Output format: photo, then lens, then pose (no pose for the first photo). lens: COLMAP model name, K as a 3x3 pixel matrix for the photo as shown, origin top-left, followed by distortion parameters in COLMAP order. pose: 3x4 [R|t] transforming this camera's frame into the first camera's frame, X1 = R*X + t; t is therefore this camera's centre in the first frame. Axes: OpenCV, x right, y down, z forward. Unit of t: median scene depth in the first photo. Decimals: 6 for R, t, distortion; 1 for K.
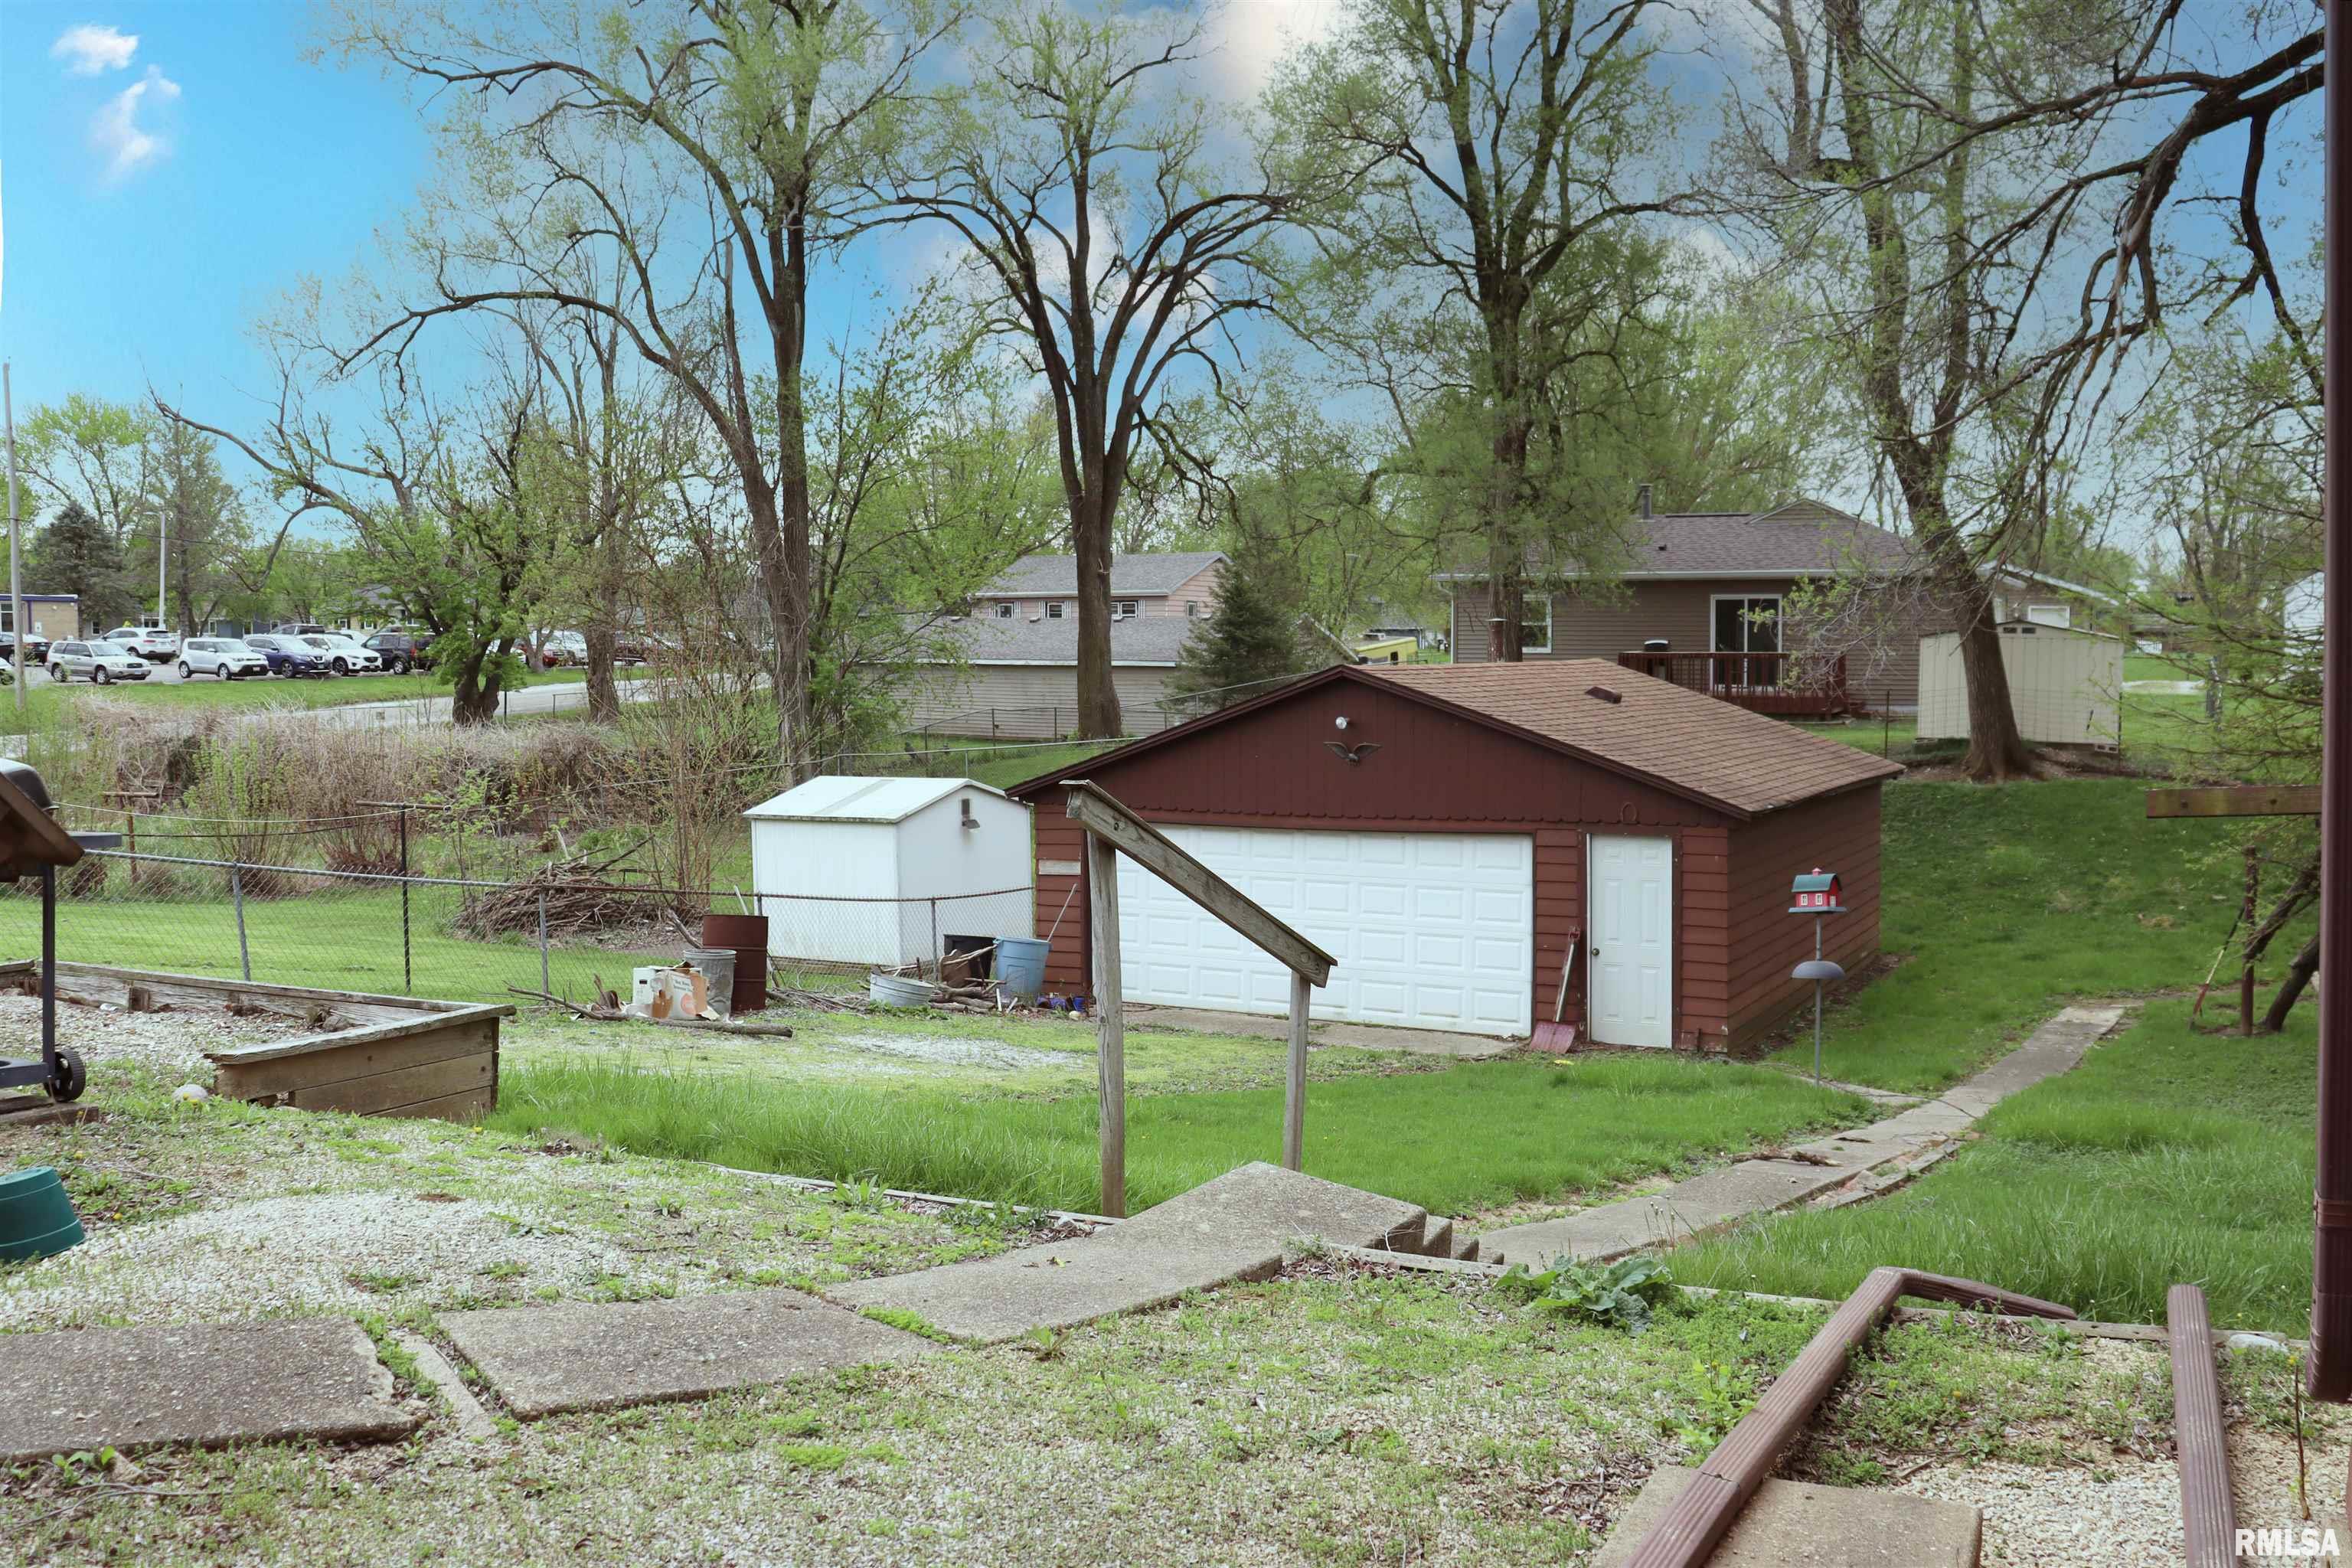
lens RADIAL K [[1969.8, 0, 1176.0], [0, 1969.8, 784.0], [0, 0, 1]] dist [-0.177021, 0.166973]
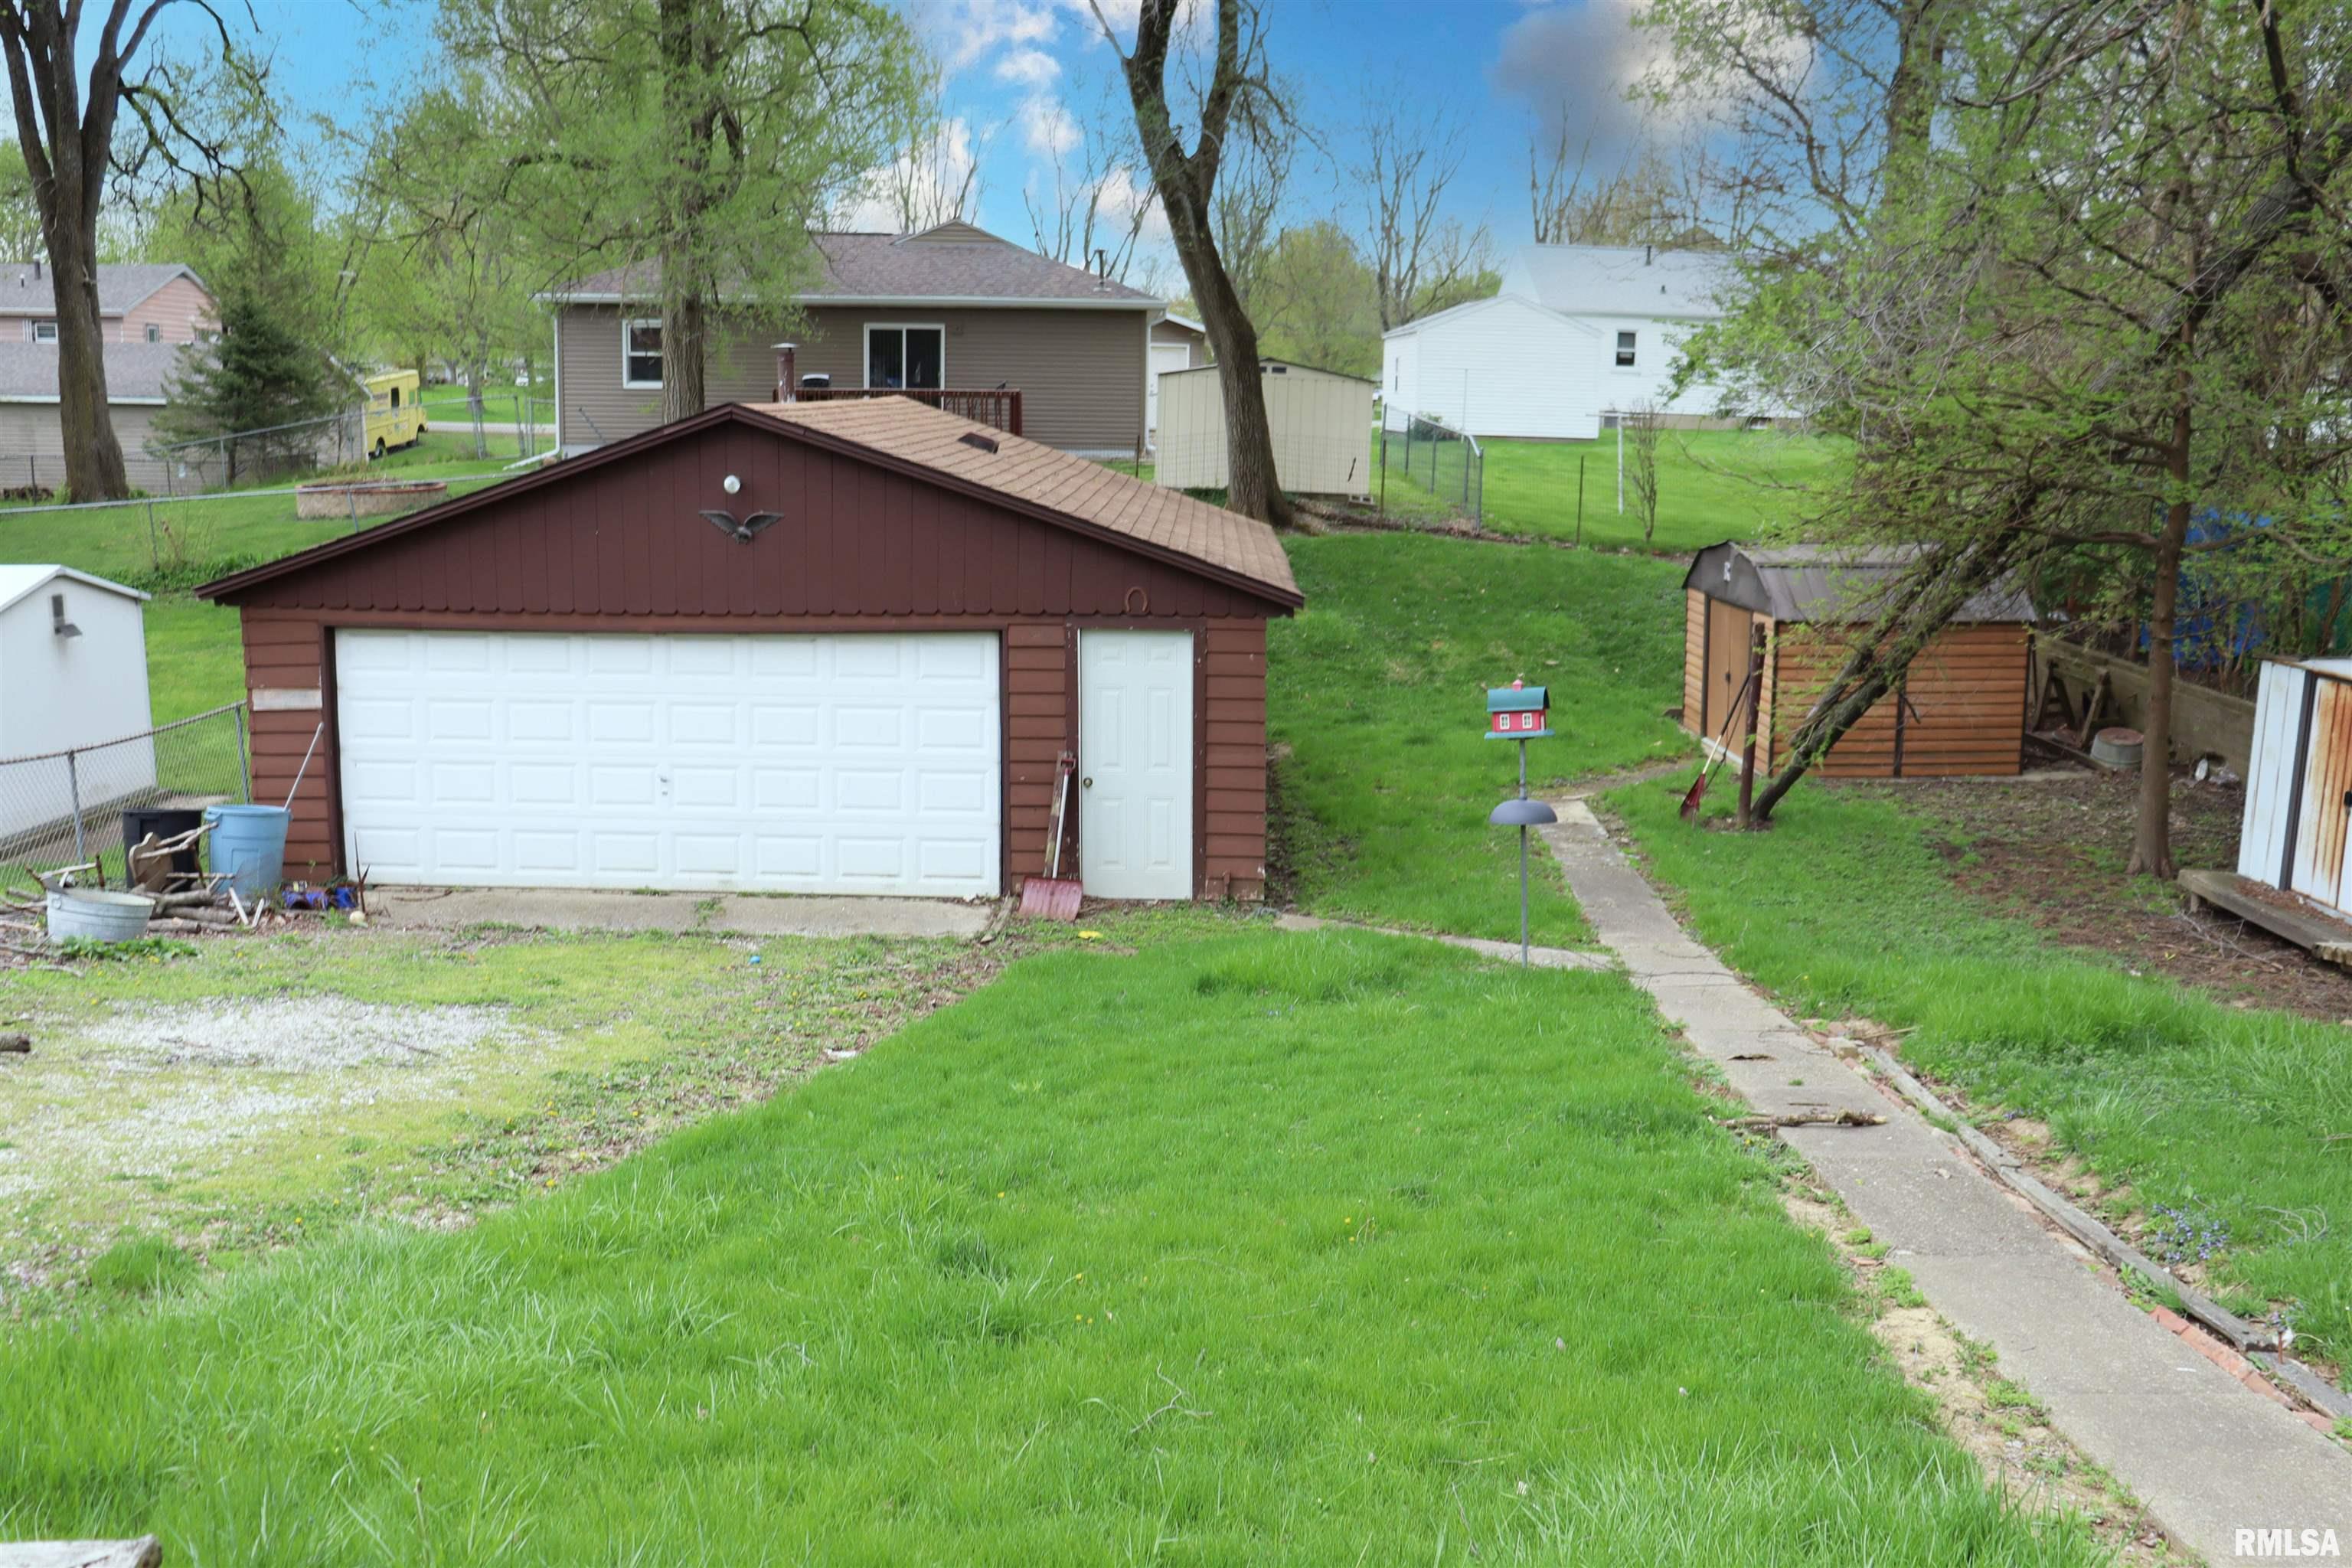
lens RADIAL K [[2073.3, 0, 1176.0], [0, 2073.3, 784.0], [0, 0, 1]] dist [-0.140136, 0.113484]
pose [[0.881682, -0.069040, 0.466766, -0.118794], [0.011168, 0.992014, 0.125635, -0.013566], [-0.471712, -0.105558, 0.875411, 0.233379]]
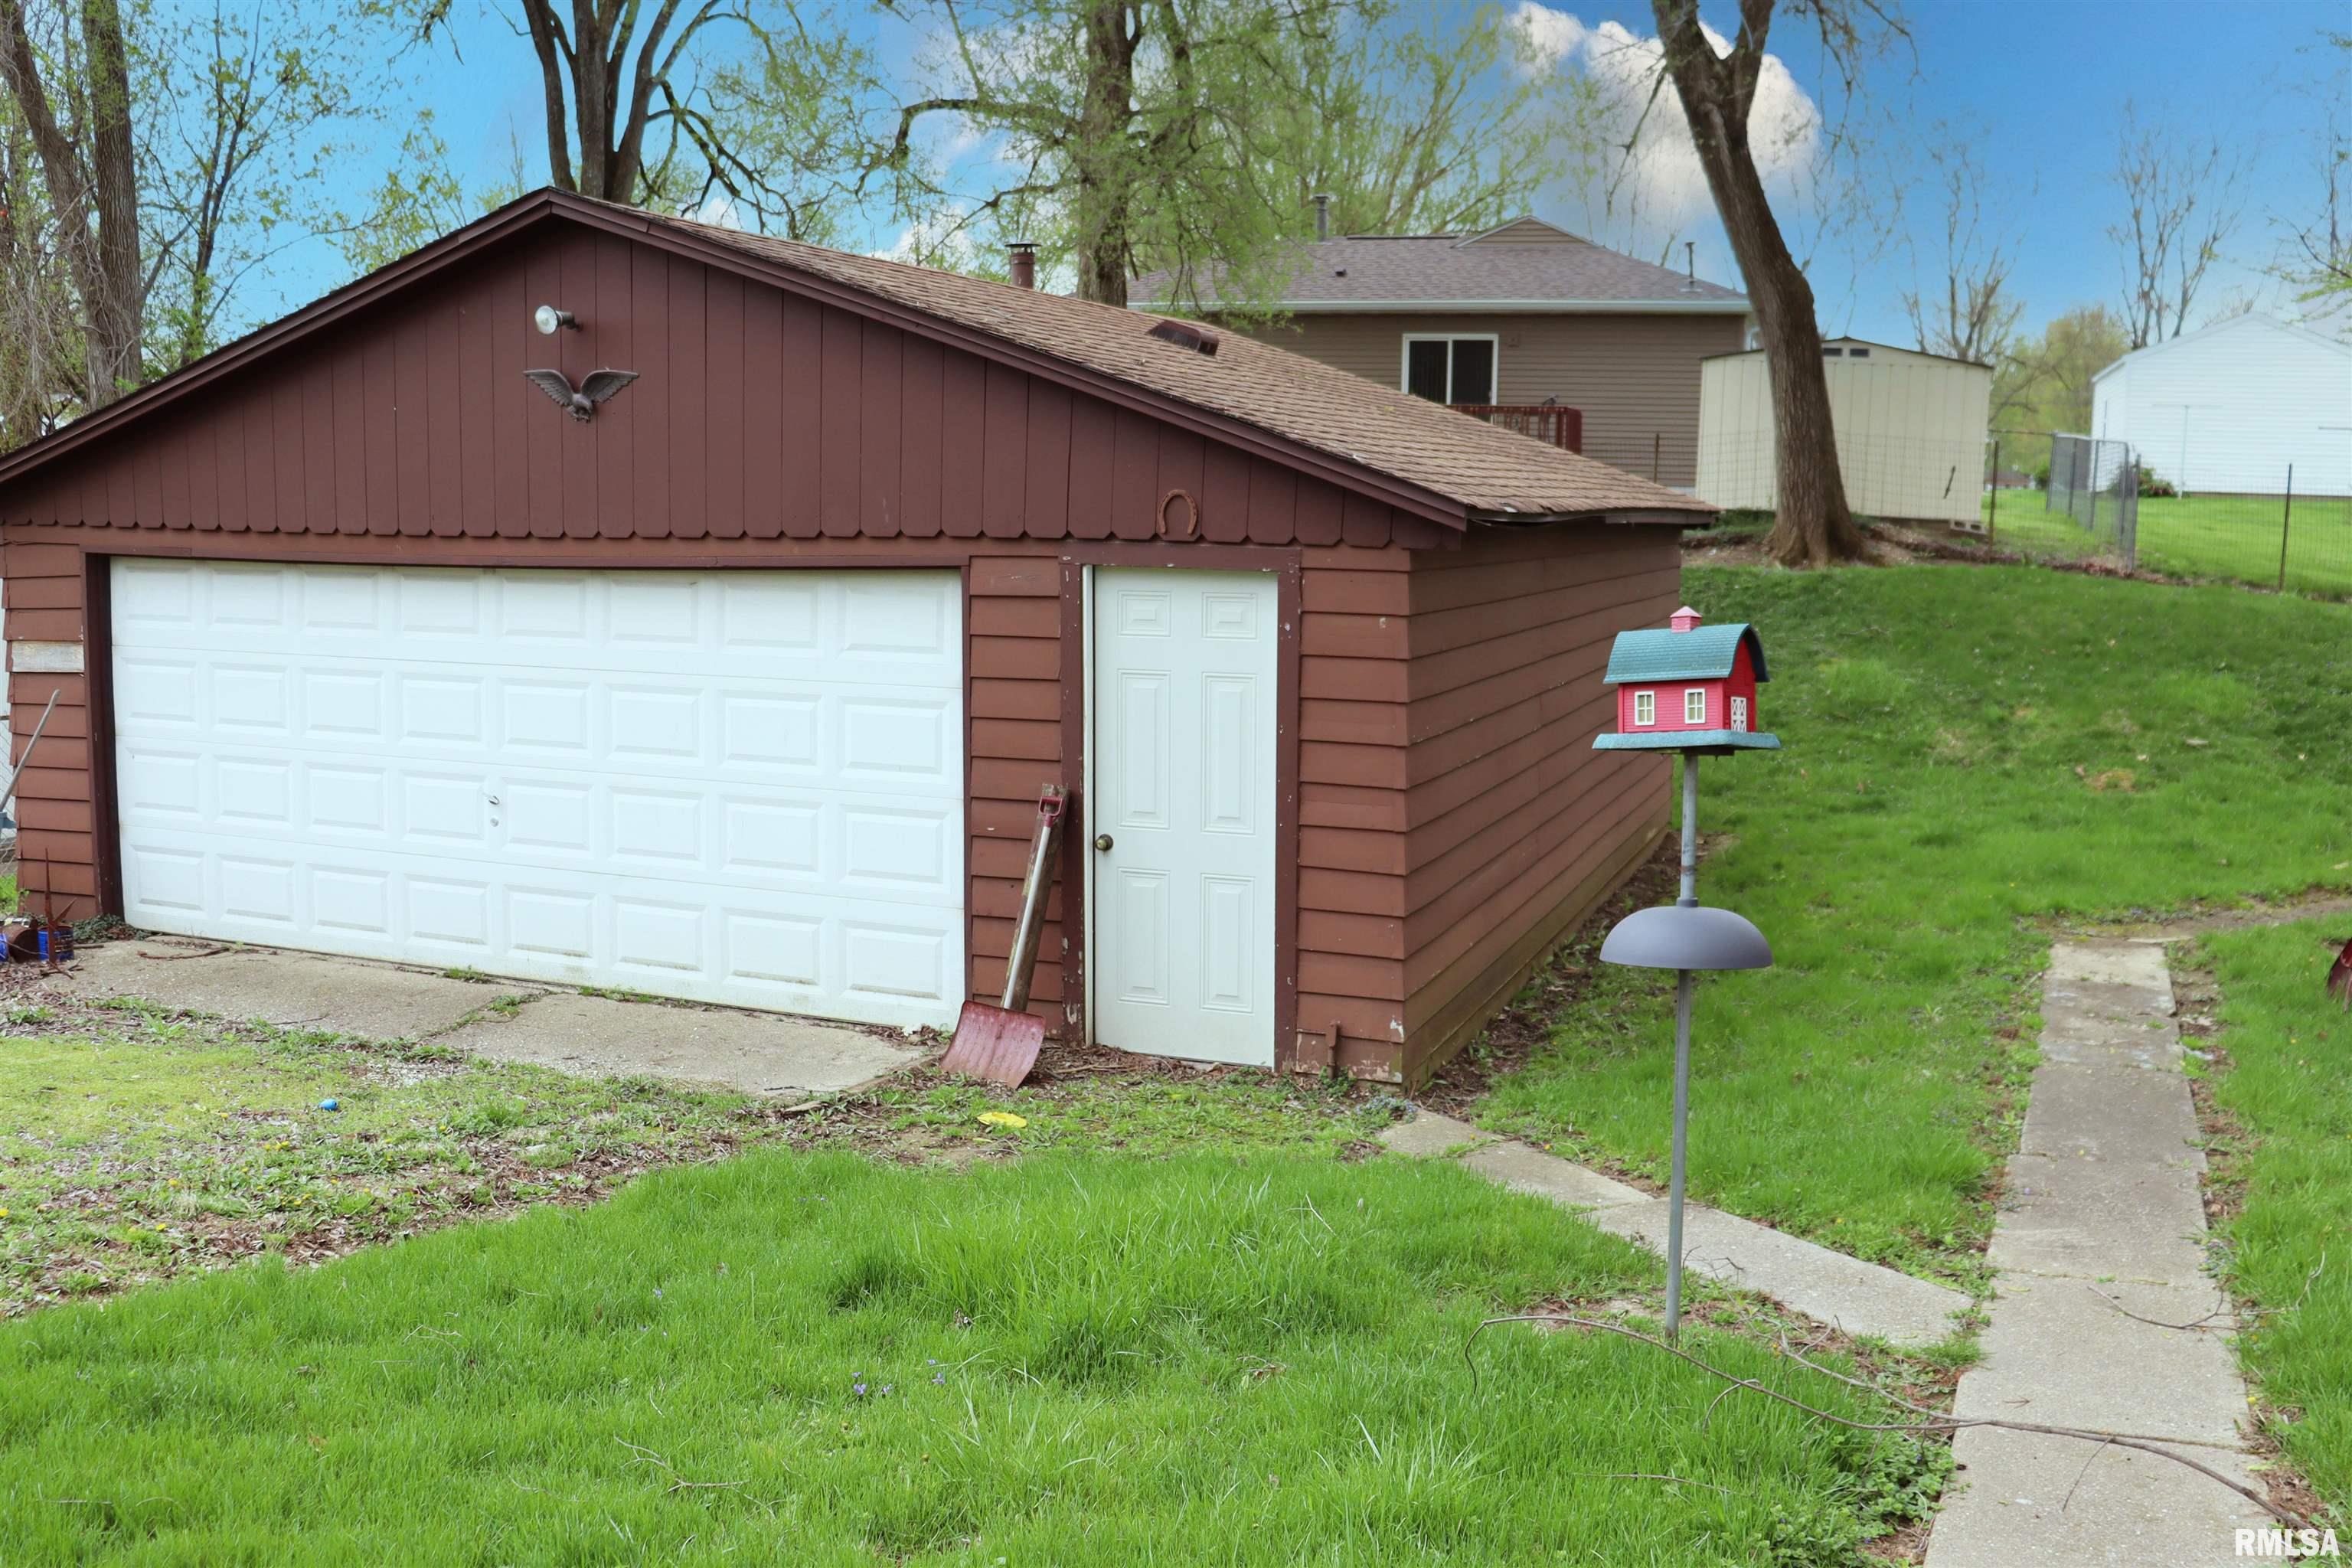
lens RADIAL K [[2170.3, 0, 1100.9], [0, 2170.3, 785.8], [0, 0, 1]] dist [-0.173172, 0.157020]
pose [[0.991643, 0.000870, 0.129011, 0.132733], [-0.010866, 0.996987, 0.076801, 0.031934], [-0.128555, -0.077561, 0.988665, 0.459144]]
